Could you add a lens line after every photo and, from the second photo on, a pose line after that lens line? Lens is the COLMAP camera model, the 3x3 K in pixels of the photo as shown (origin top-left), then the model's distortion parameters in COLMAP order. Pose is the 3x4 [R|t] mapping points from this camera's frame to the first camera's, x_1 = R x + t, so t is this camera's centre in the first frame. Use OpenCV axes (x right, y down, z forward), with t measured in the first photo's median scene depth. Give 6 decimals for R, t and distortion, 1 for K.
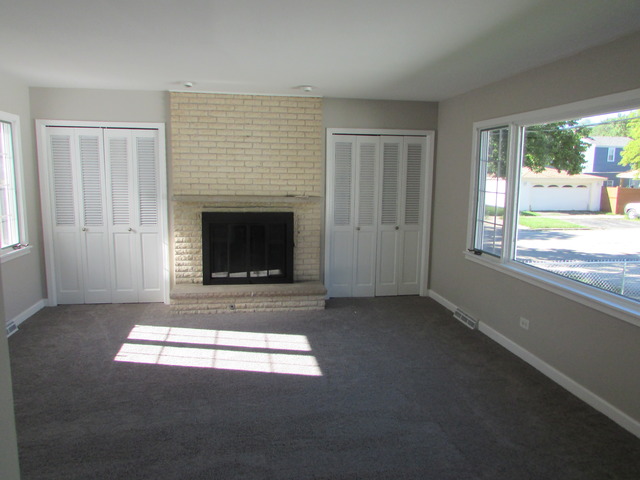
lens RADIAL K [[456.1, 0, 319.8], [0, 456.1, 239.4], [0, 0, 1]] dist [-0.044138, 0.001615]
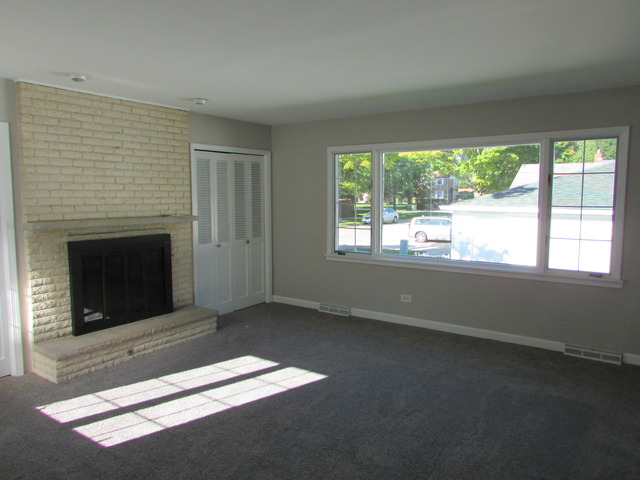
lens RADIAL K [[456.1, 0, 320.9], [0, 456.1, 238.5], [0, 0, 1]] dist [-0.044138, 0.001615]
pose [[0.692250, -0.084608, 0.716681, -0.511685], [0.113810, 0.993475, 0.007355, -0.023007], [-0.712627, 0.076474, 0.697363, 0.163435]]
